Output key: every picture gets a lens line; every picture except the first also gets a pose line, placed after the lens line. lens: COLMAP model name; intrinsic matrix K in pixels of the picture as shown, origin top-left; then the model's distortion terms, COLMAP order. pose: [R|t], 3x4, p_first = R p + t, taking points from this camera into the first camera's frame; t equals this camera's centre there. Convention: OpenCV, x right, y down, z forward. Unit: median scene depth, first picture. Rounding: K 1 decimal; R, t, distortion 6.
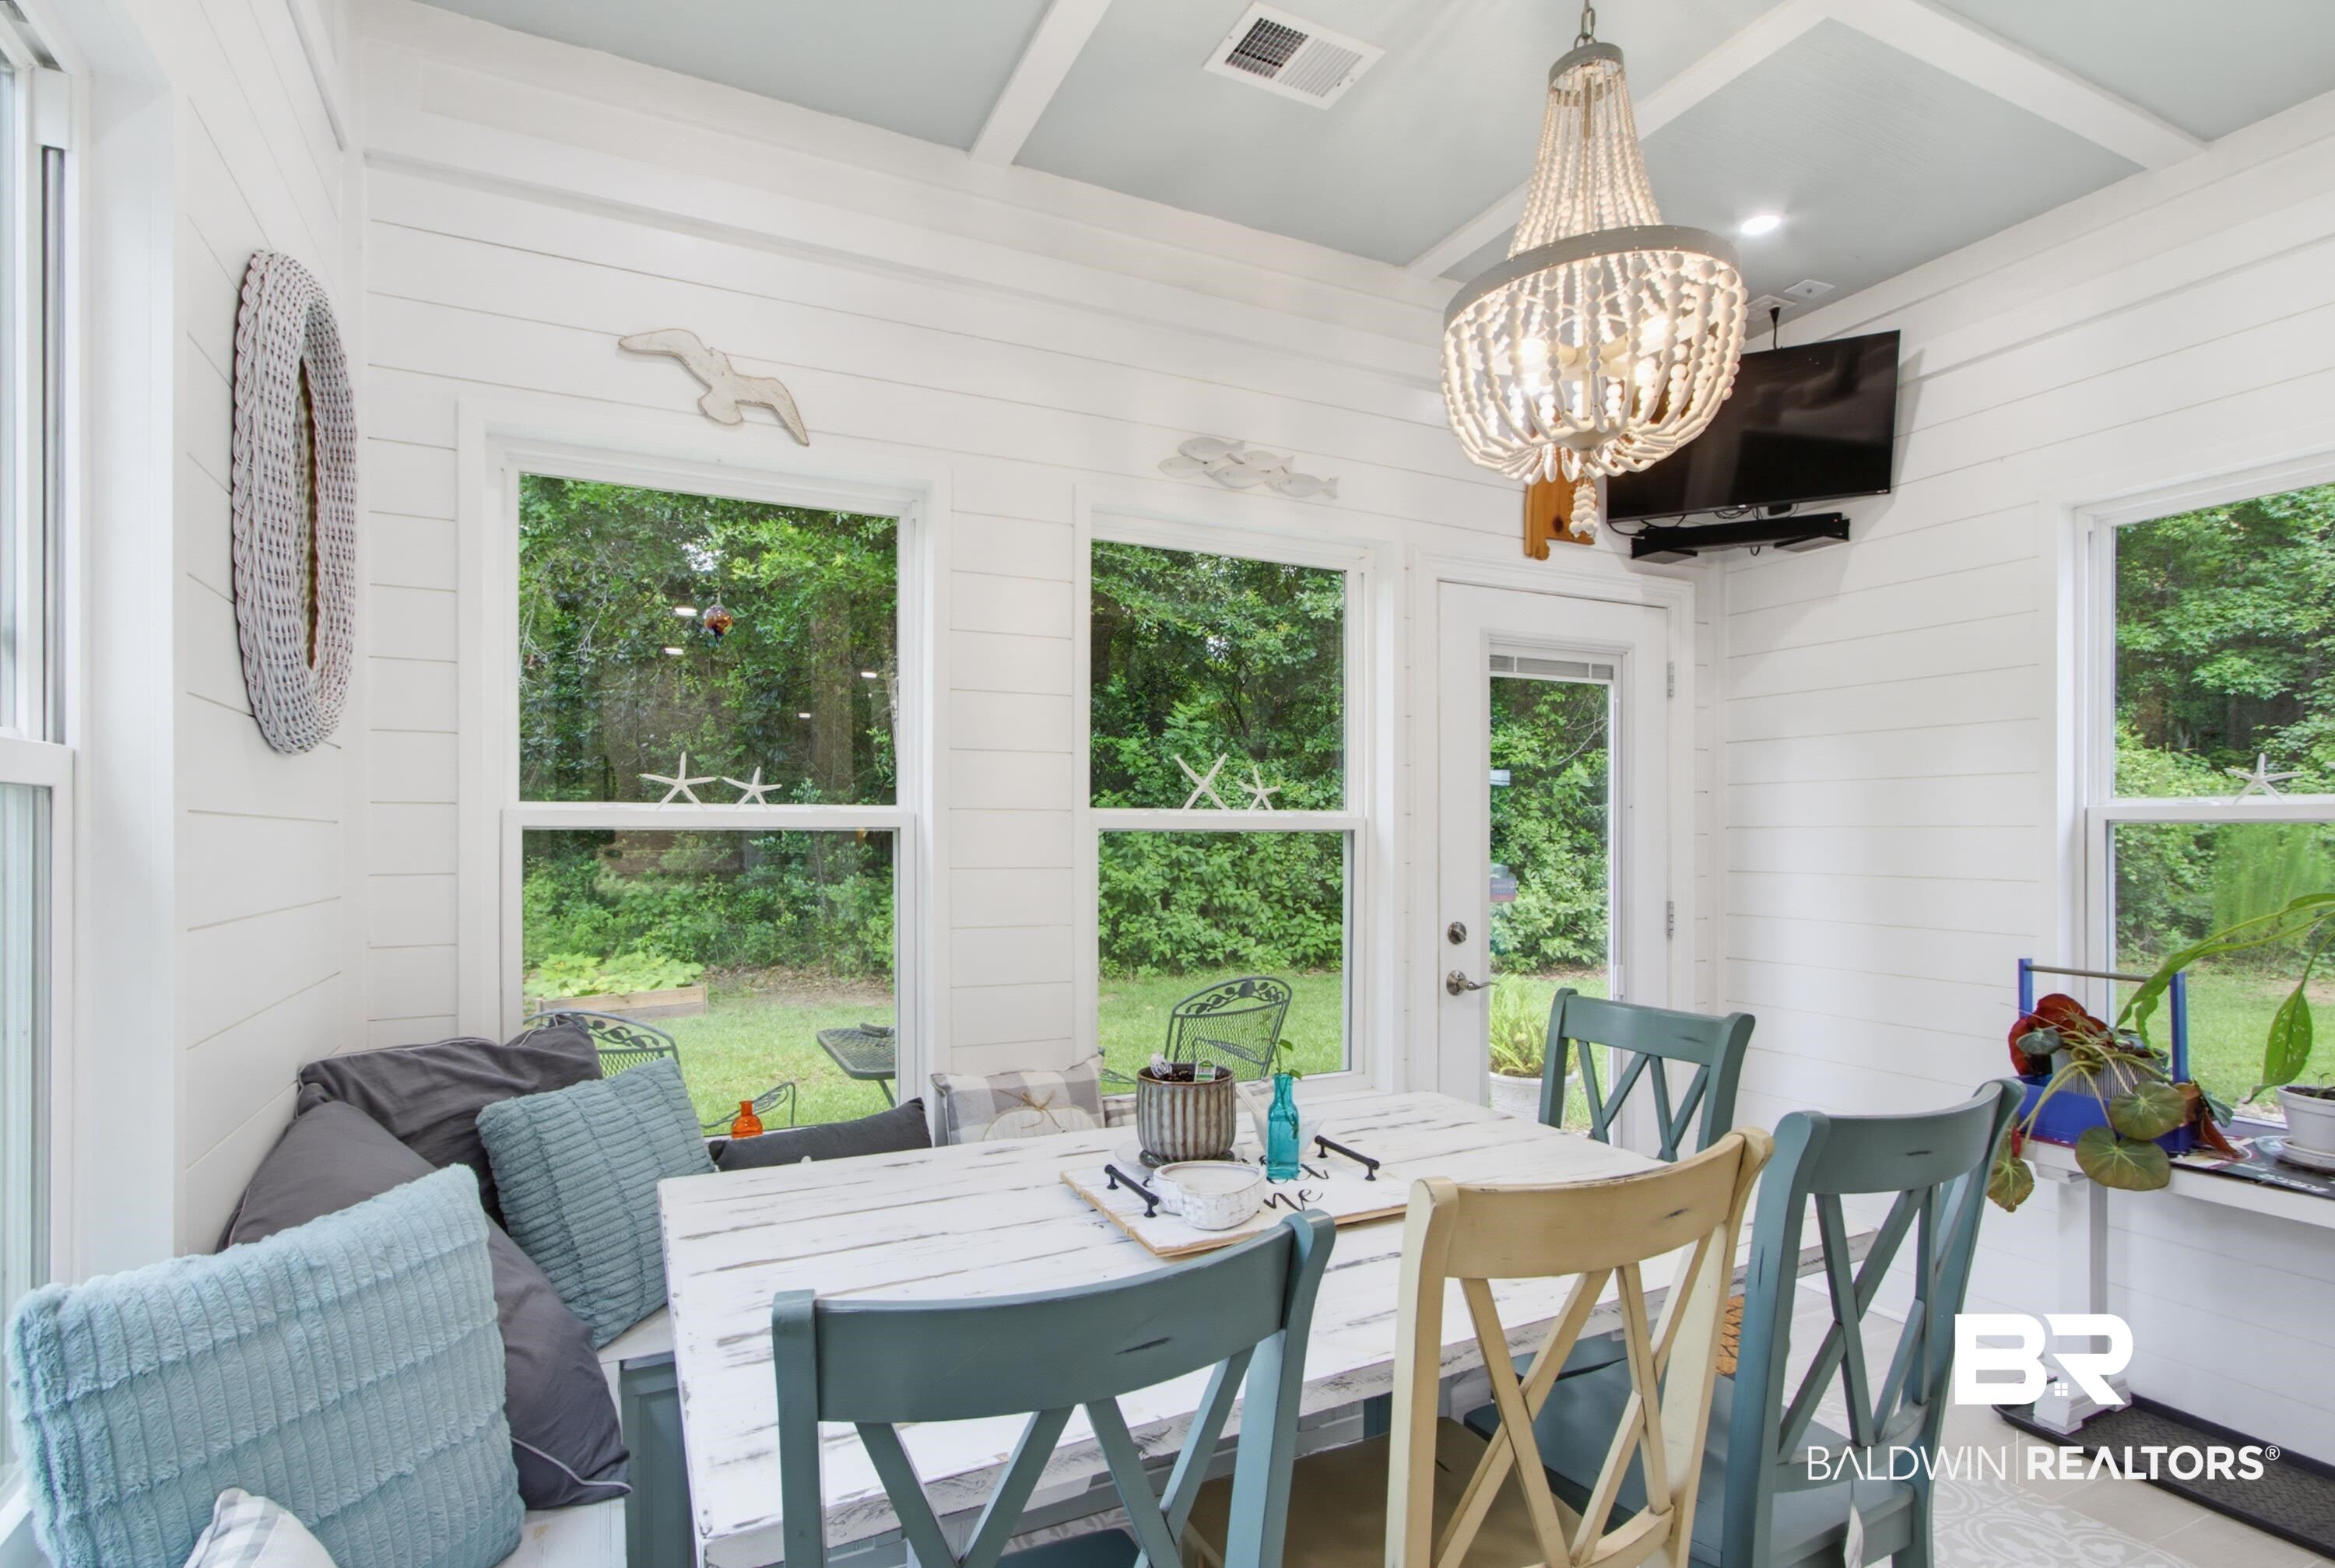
lens RADIAL K [[1129.7, 0, 1135.9], [0, 1129.7, 832.8], [0, 0, 1]] dist [-0.015292, 0.000680]
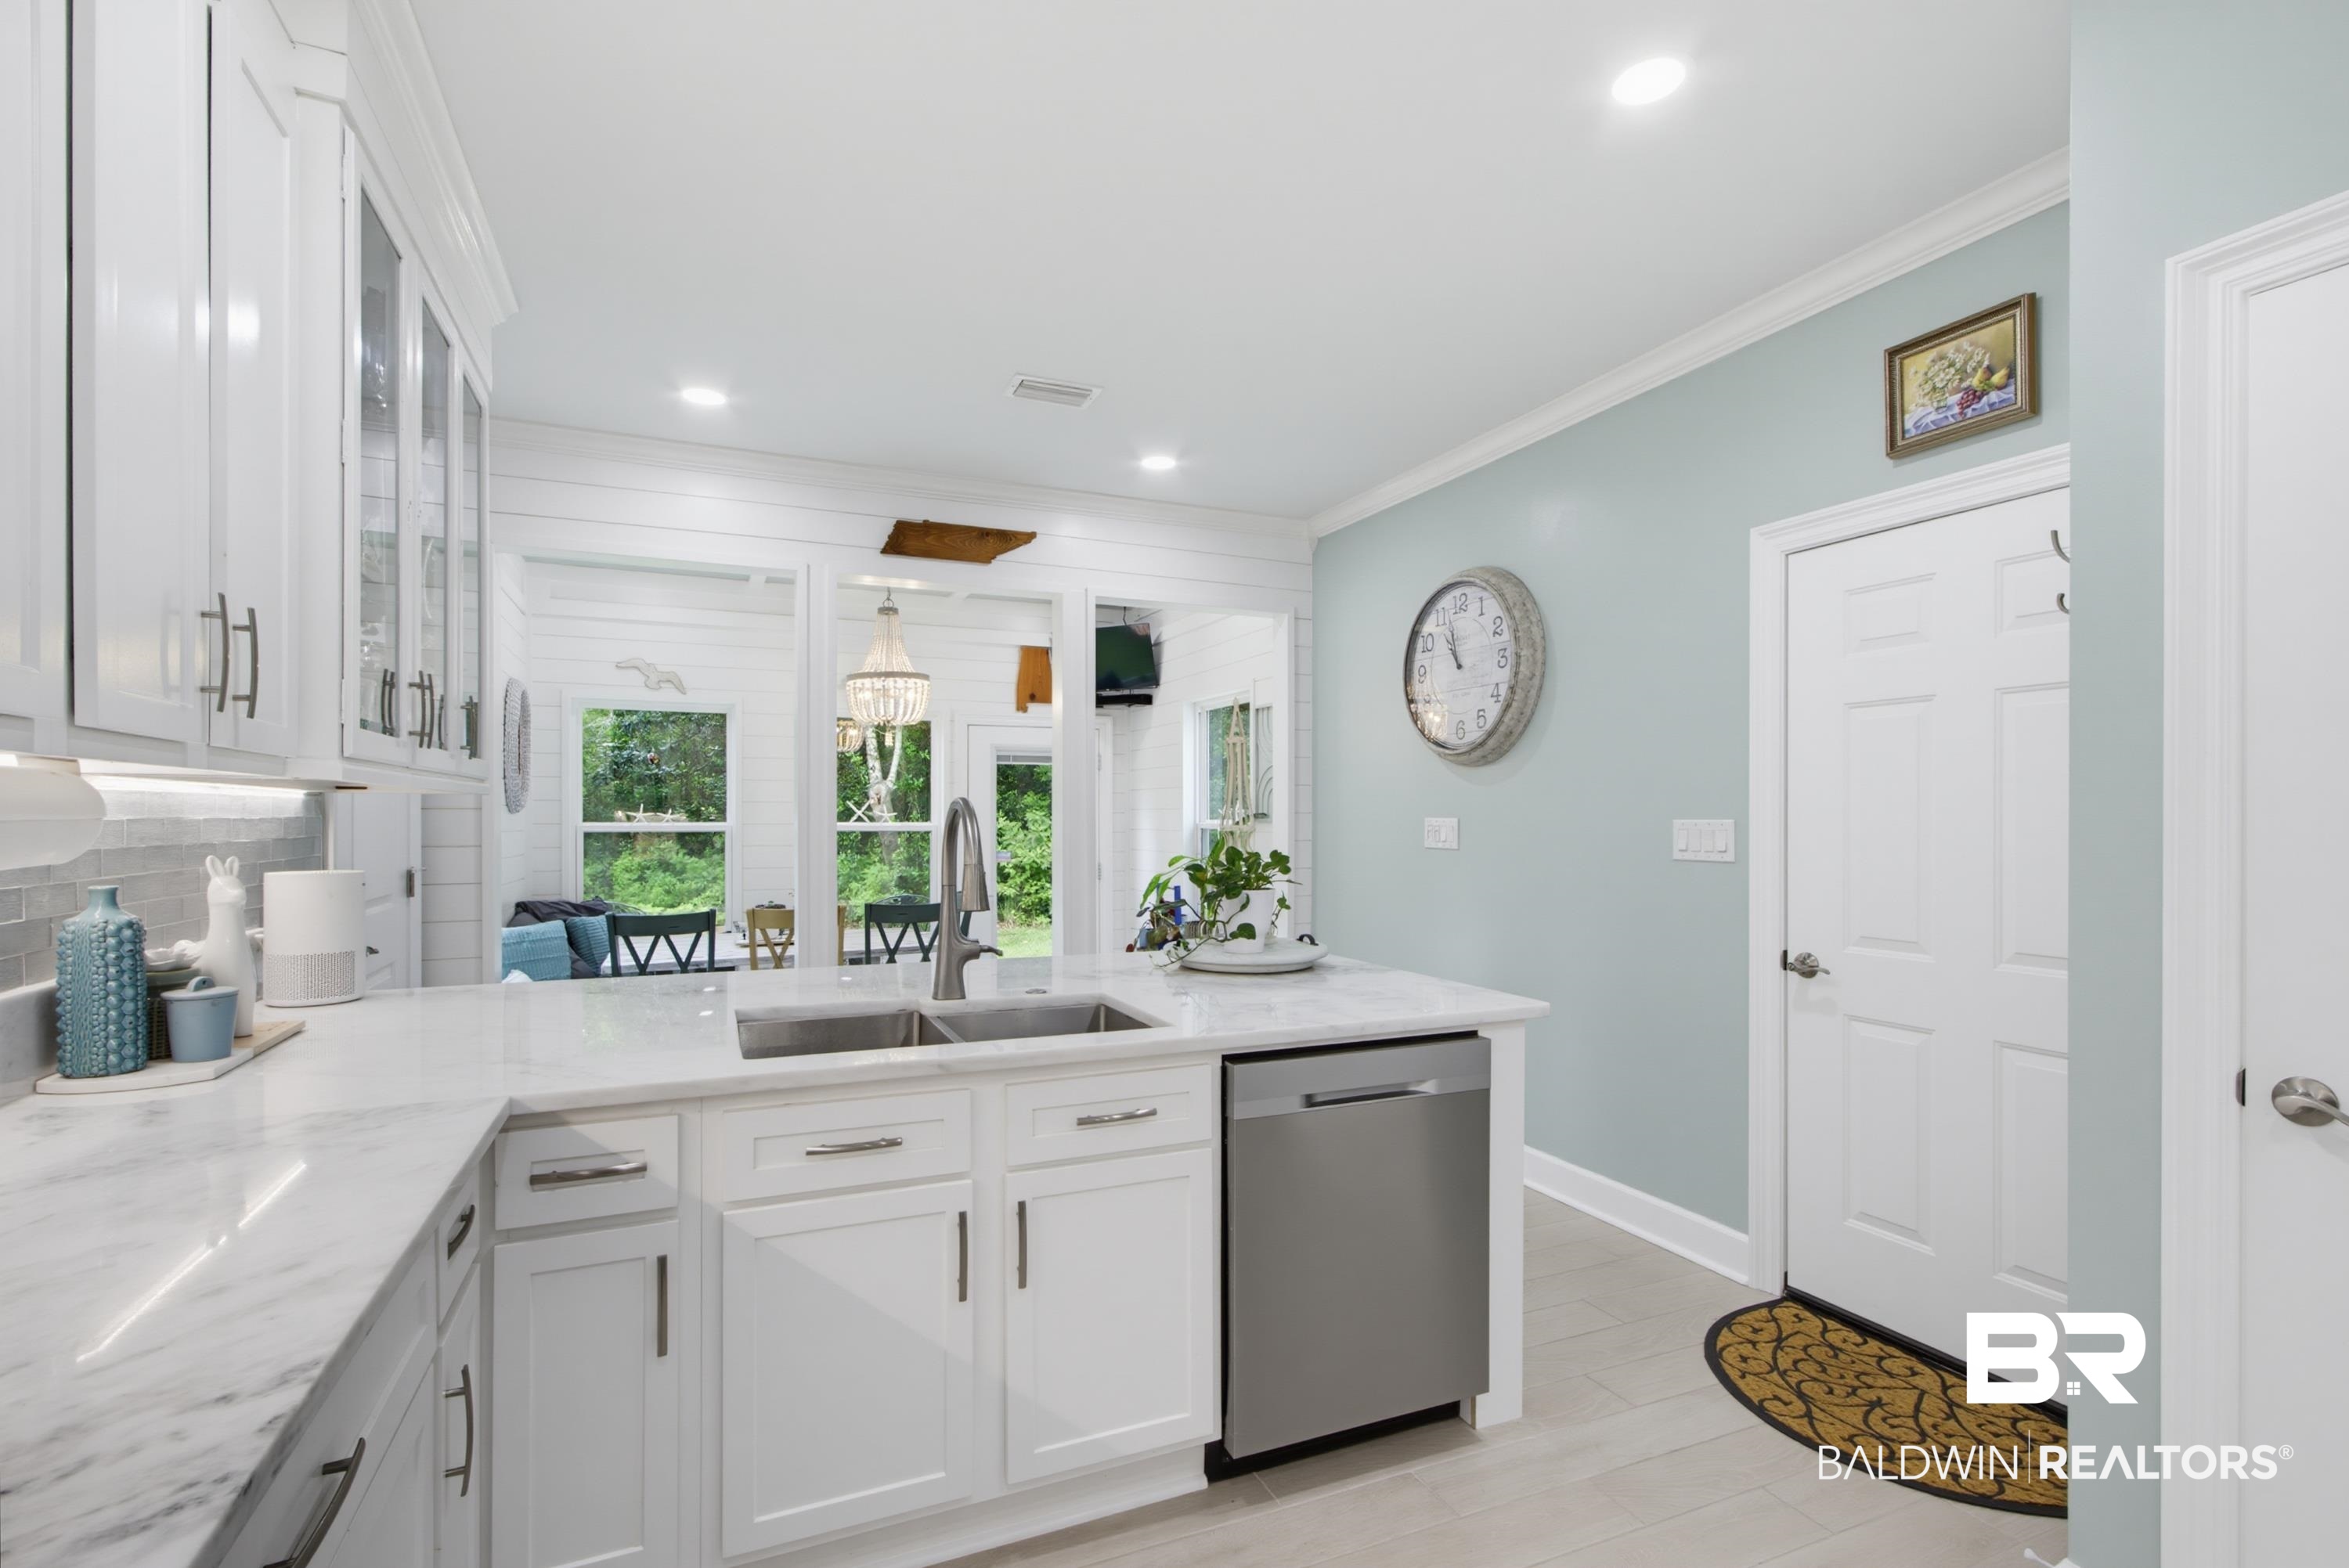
lens RADIAL K [[1075.1, 0, 1163.4], [0, 1075.1, 819.3], [0, 0, 1]] dist [-0.005867, 0.004346]
pose [[0.999285, 0.002642, -0.037721, 0.824010], [-0.002468, 0.999986, 0.004642, -0.040743], [0.037733, -0.004546, 0.999278, -1.338554]]
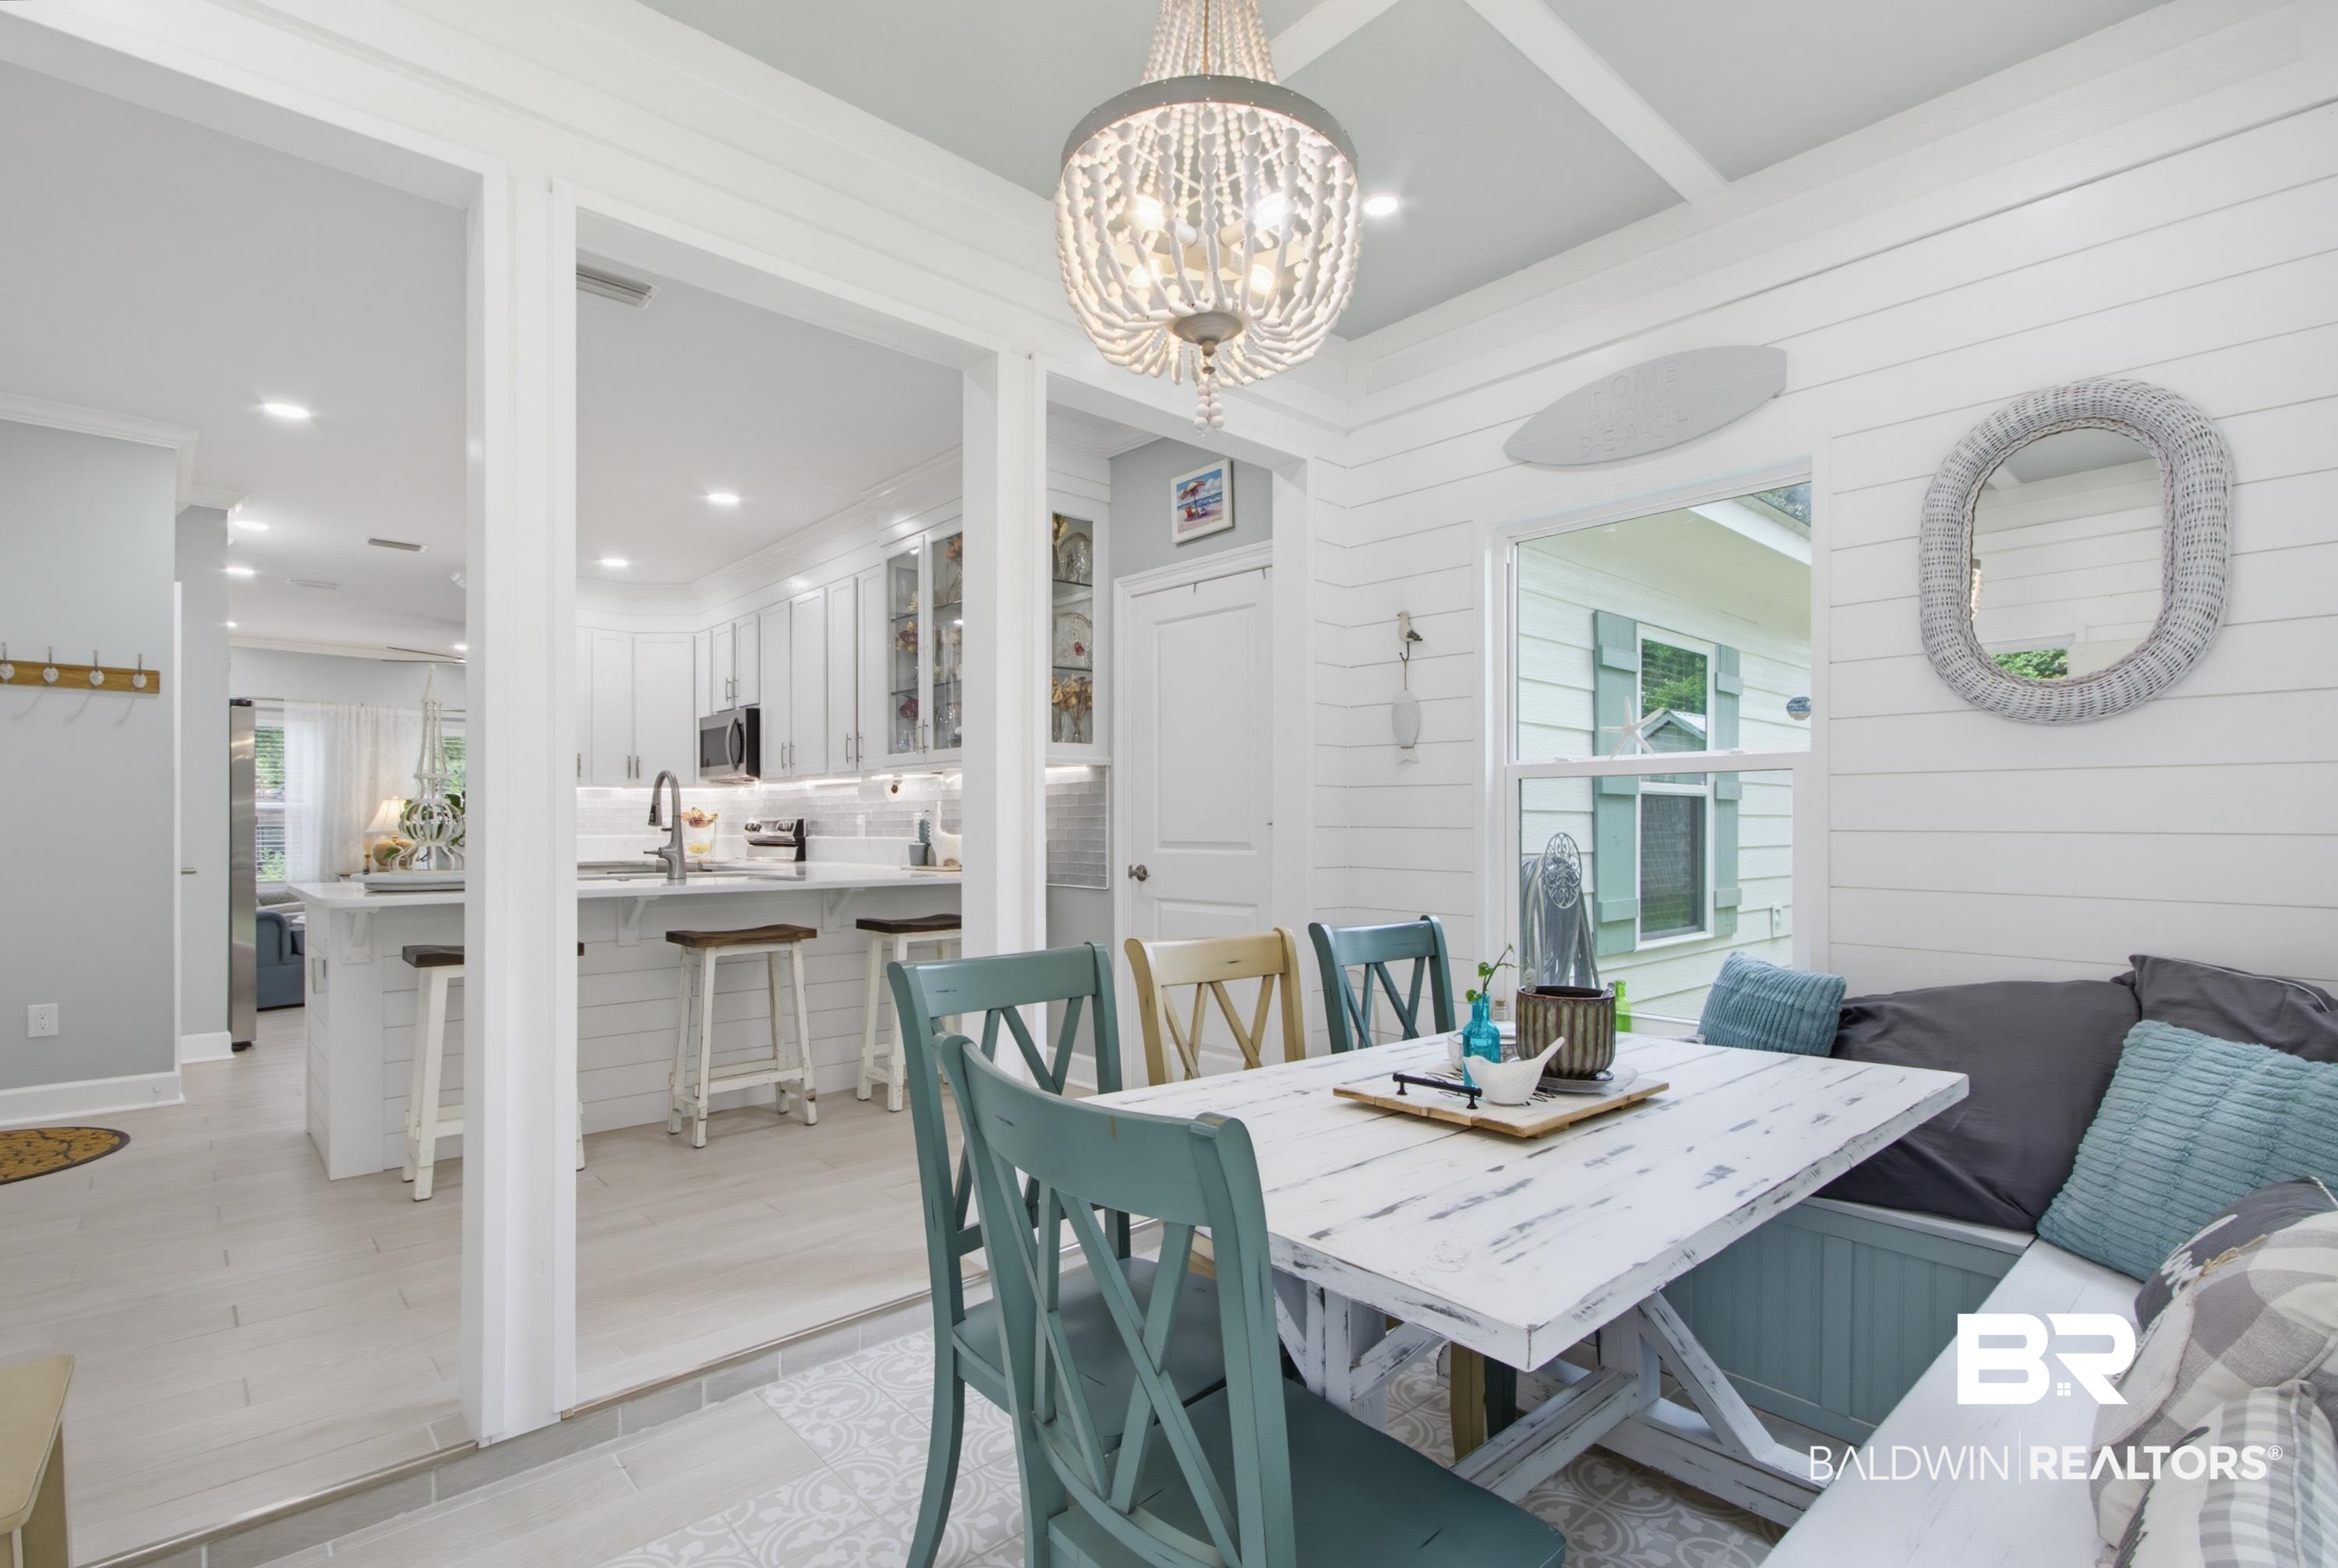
lens RADIAL K [[1070.2, 0, 1144.8], [0, 1070.2, 831.6], [0, 0, 1]] dist [-0.005867, 0.004346]
pose [[-0.956282, 0.002635, -0.292435, 0.438855], [0.002418, 0.999996, 0.001104, 0.035205], [0.292437, 0.000349, -0.956285, 1.093121]]
